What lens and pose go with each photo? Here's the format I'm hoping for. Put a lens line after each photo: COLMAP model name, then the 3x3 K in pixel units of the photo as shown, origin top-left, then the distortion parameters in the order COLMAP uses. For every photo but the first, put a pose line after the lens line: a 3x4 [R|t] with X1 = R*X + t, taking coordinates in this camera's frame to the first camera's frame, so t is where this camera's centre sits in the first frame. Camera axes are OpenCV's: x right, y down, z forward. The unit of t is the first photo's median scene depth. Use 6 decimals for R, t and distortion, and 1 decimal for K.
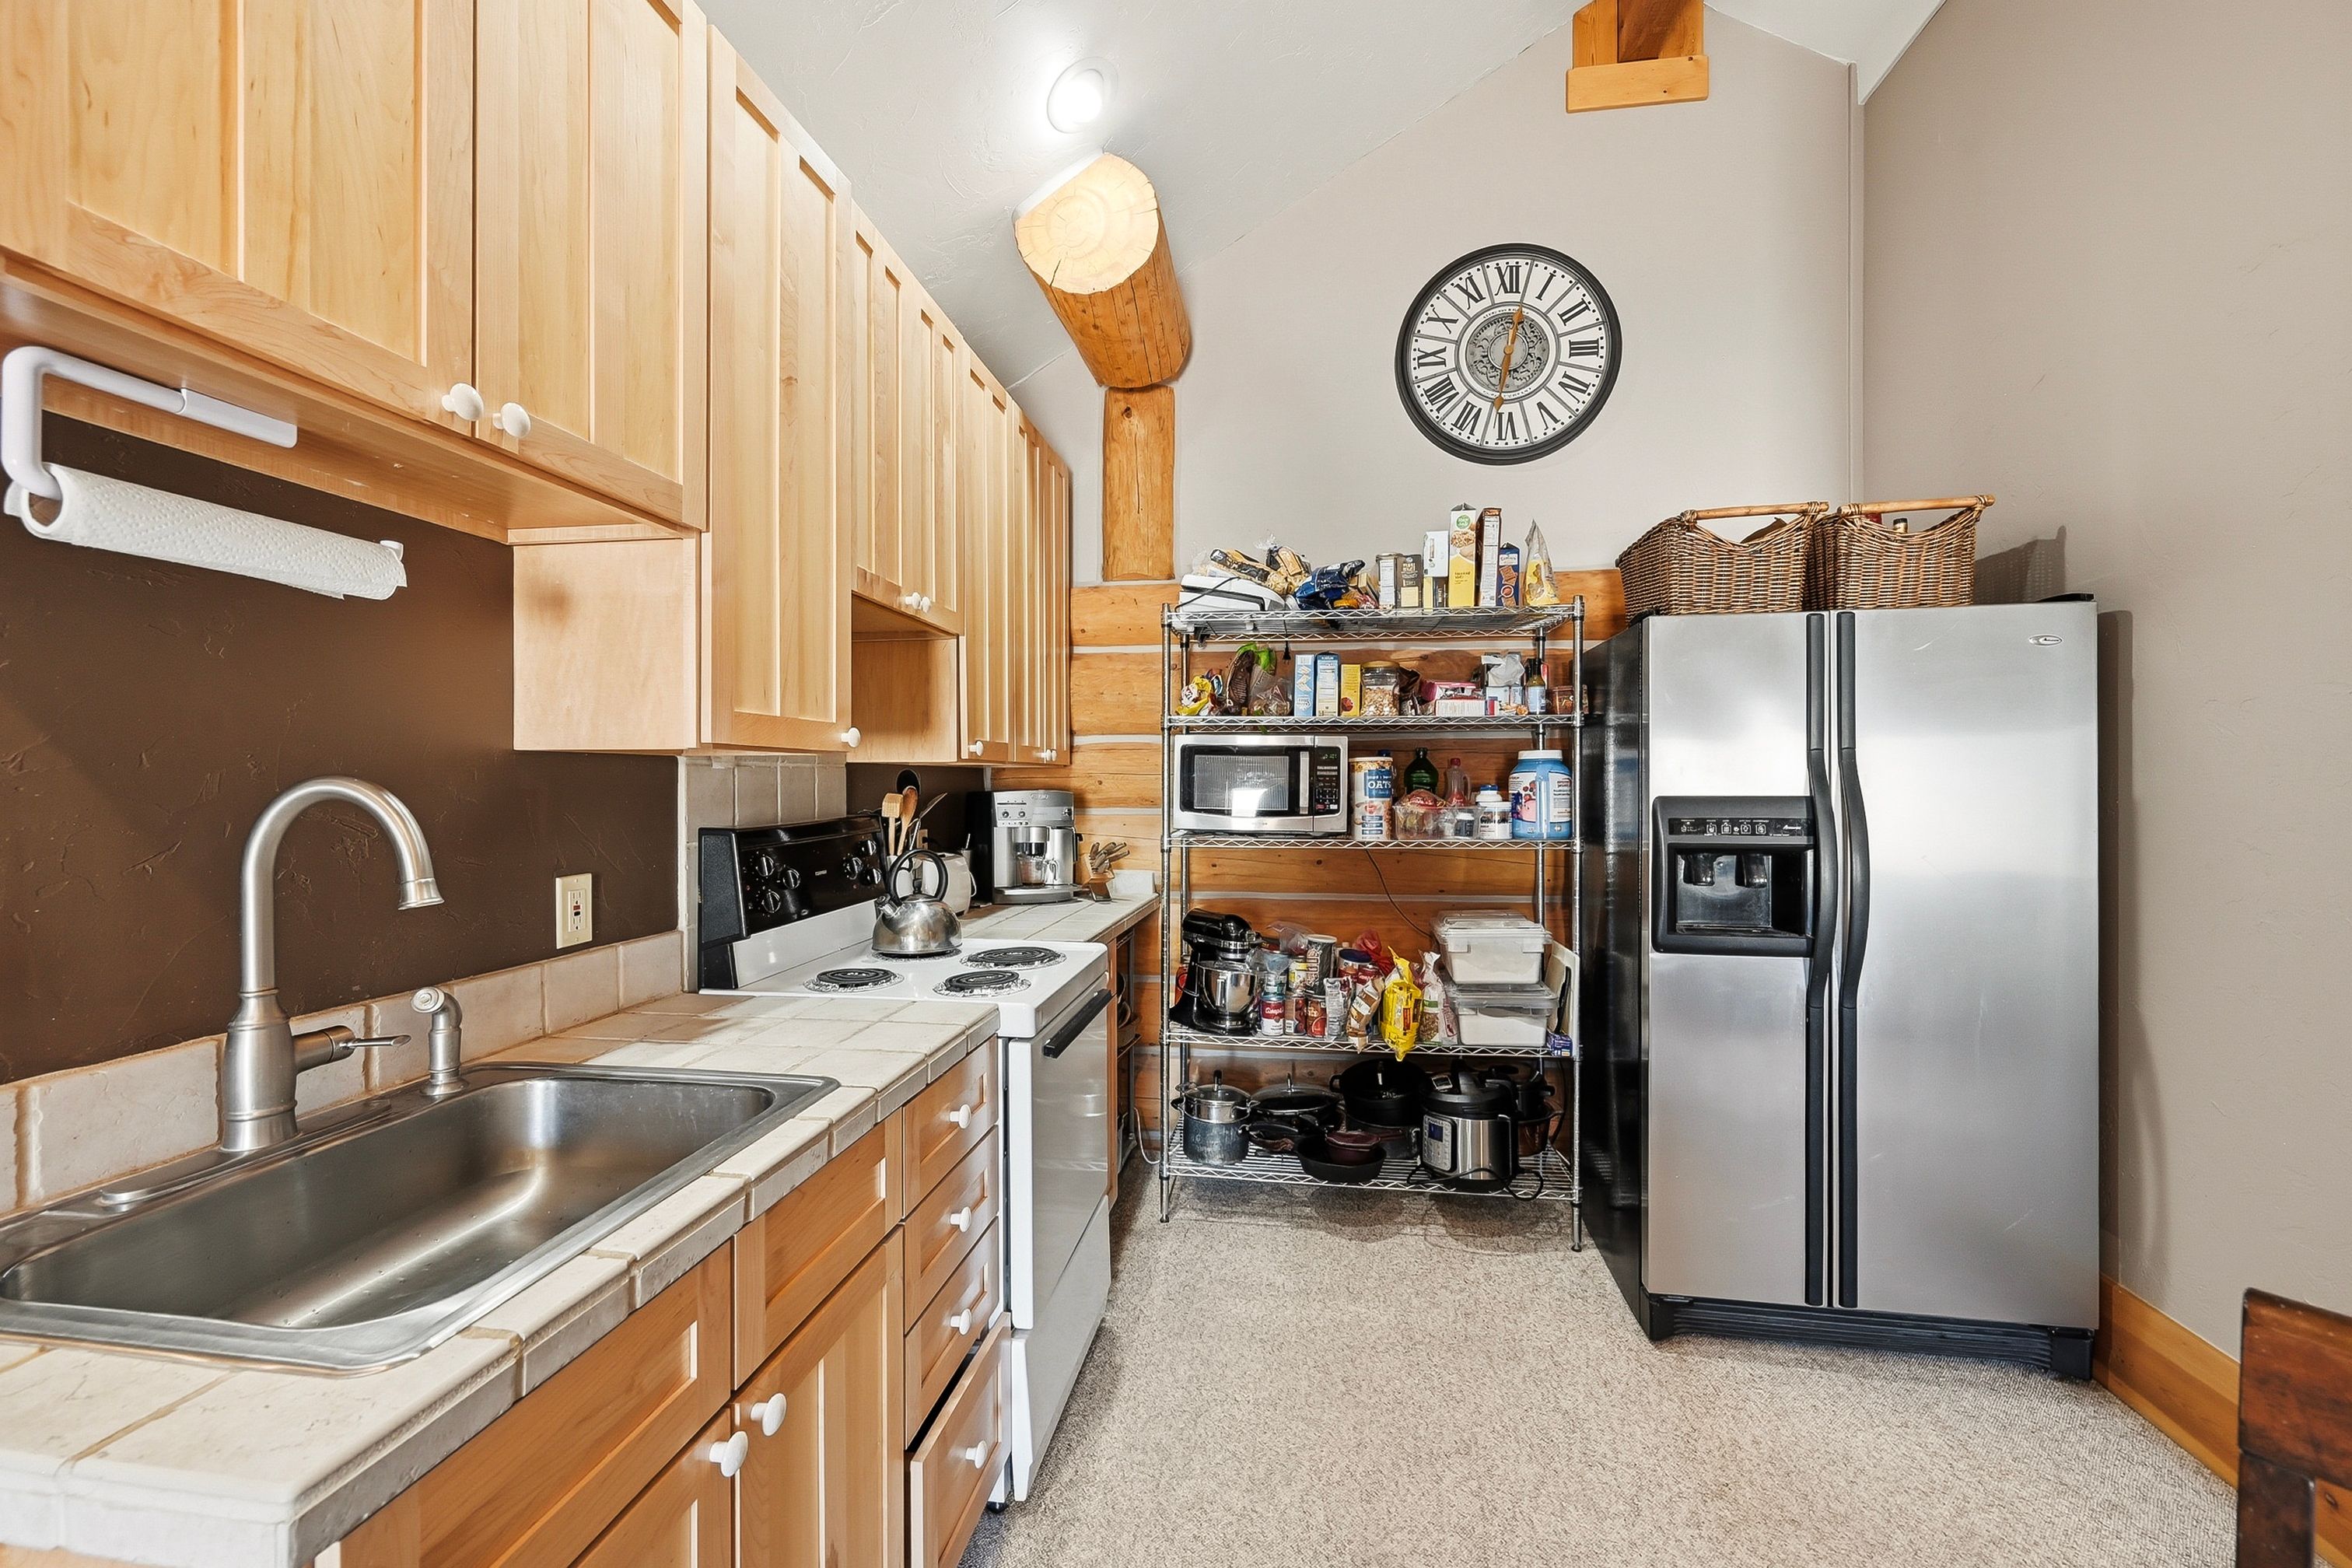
lens RADIAL K [[935.9, 0, 1181.4], [0, 935.9, 780.8], [0, 0, 1]] dist [-0.002339, 0.000584]
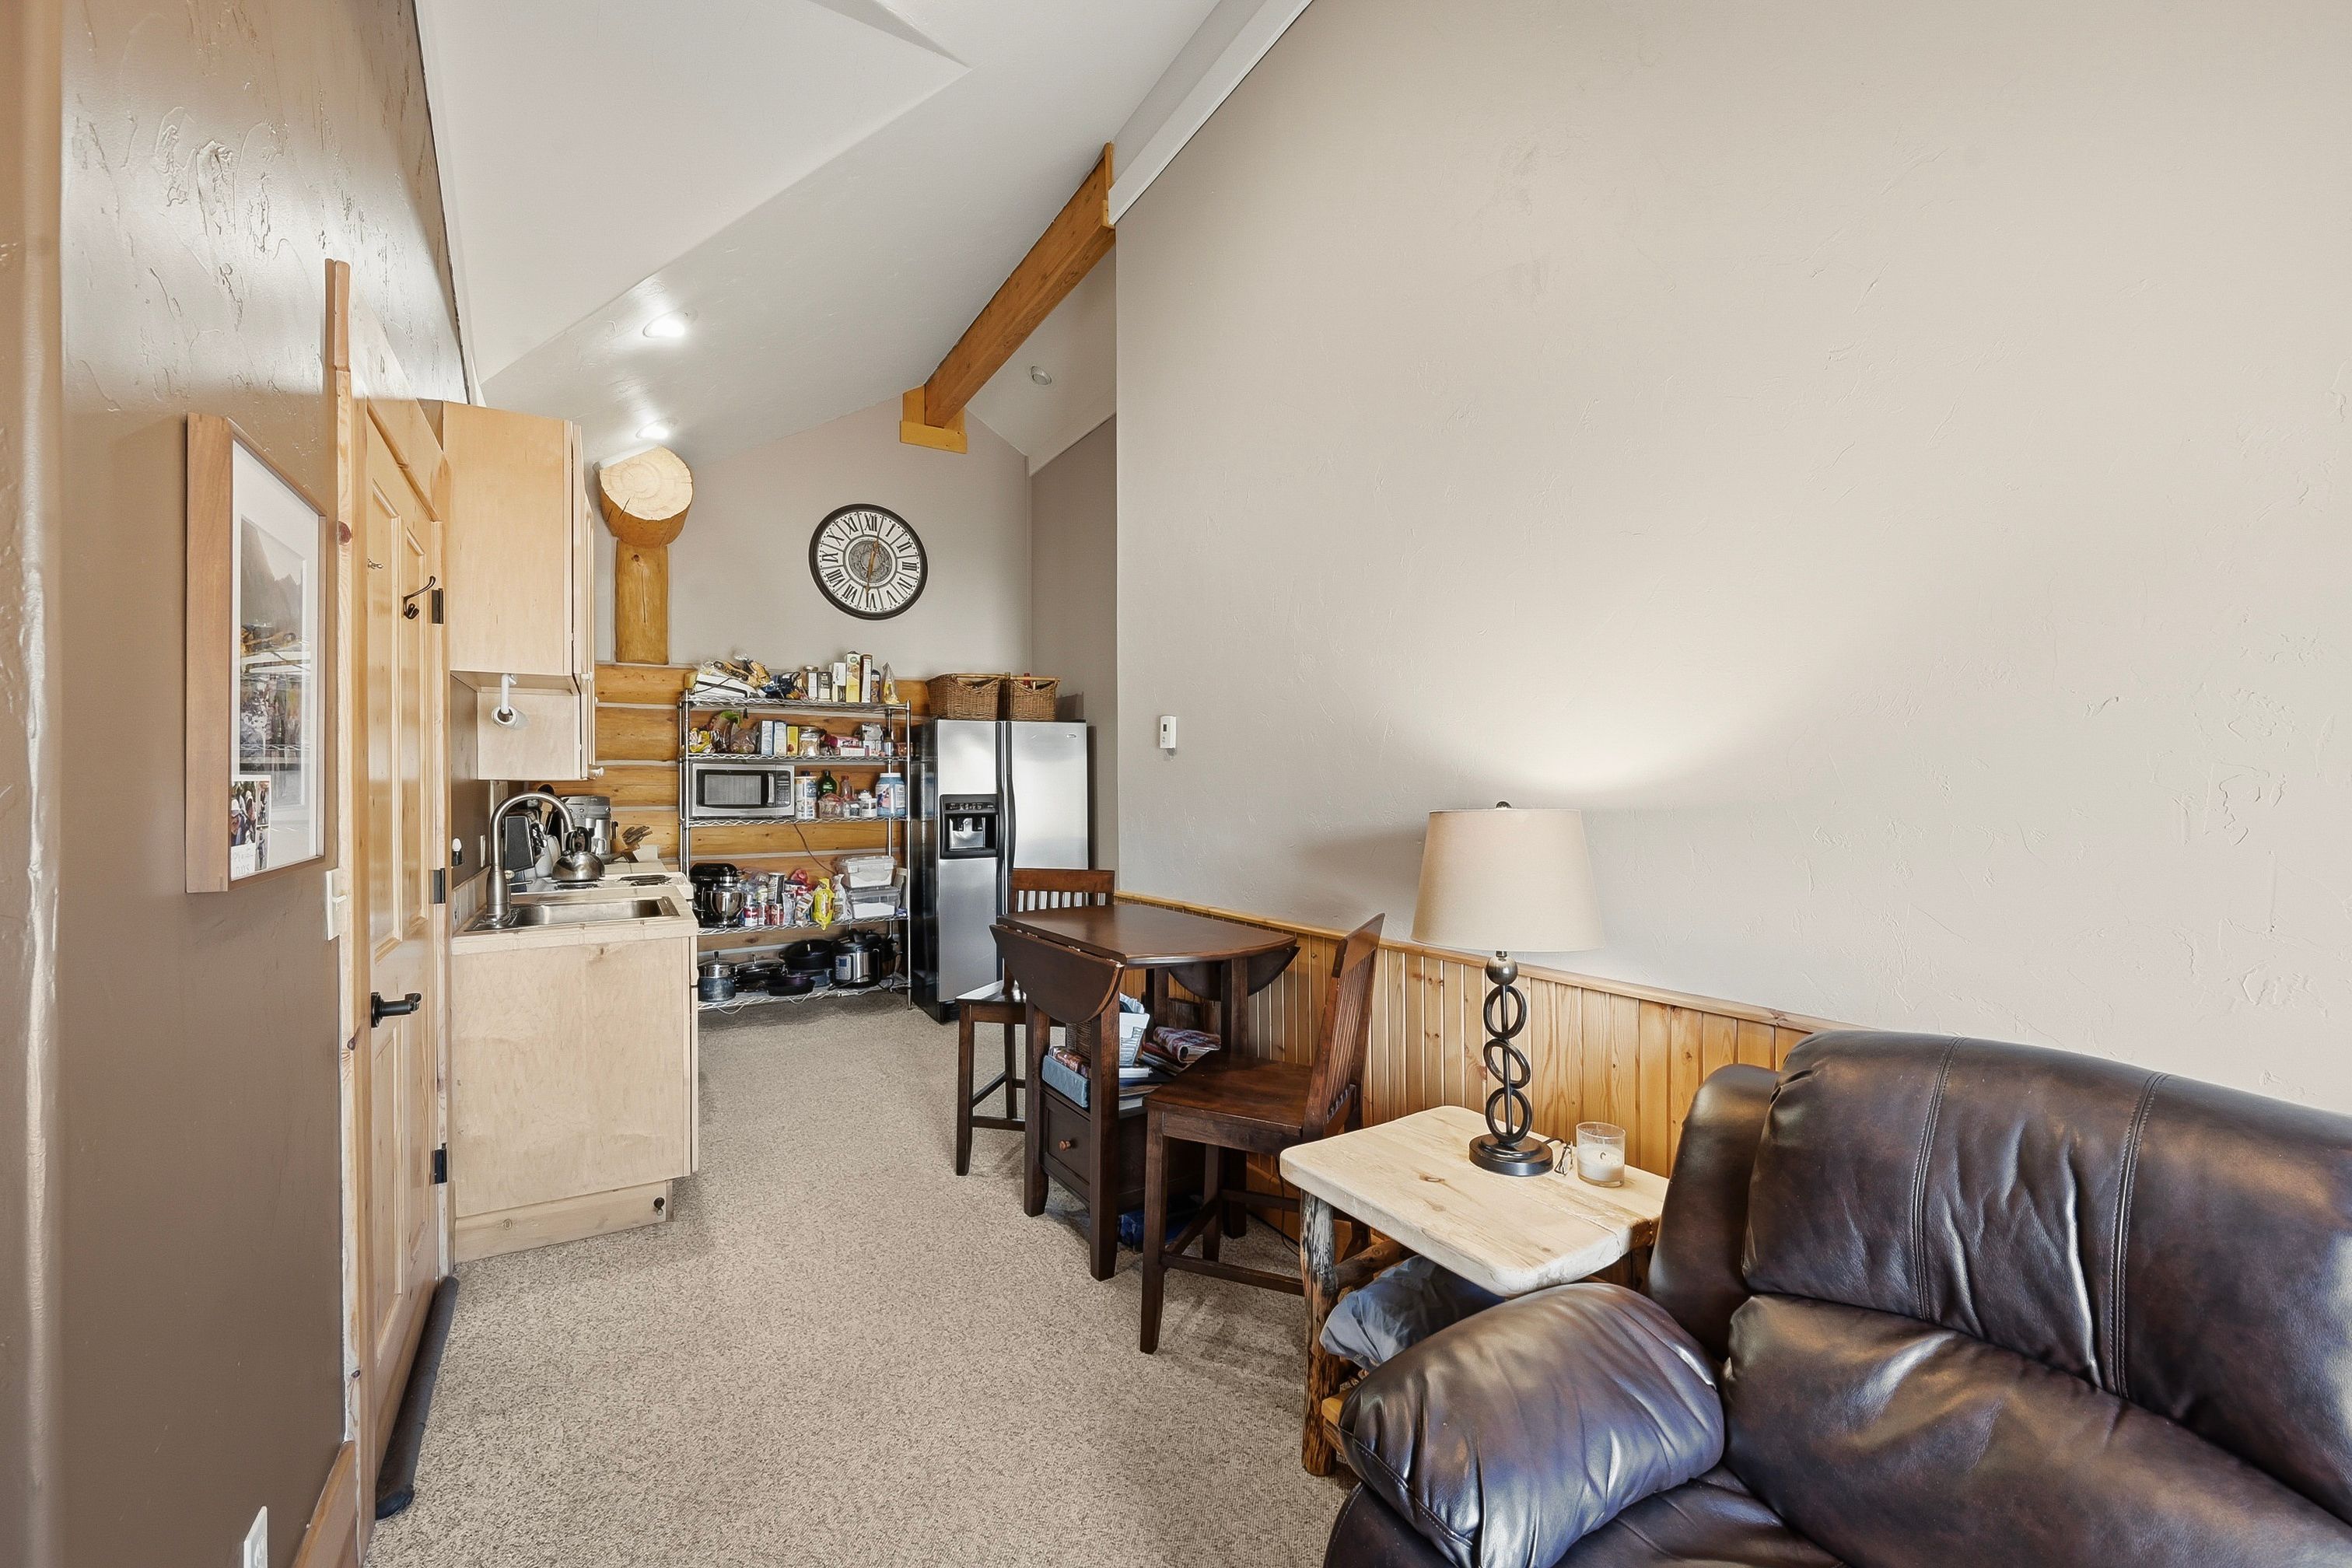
lens RADIAL K [[935.9, 0, 1179.7], [0, 935.9, 785.9], [0, 0, 1]] dist [-0.002339, 0.000584]
pose [[0.767825, -0.005463, 0.640636, -0.439614], [0.005831, 0.999982, 0.001540, -0.003859], [-0.640633, 0.002553, 0.767843, -0.969854]]
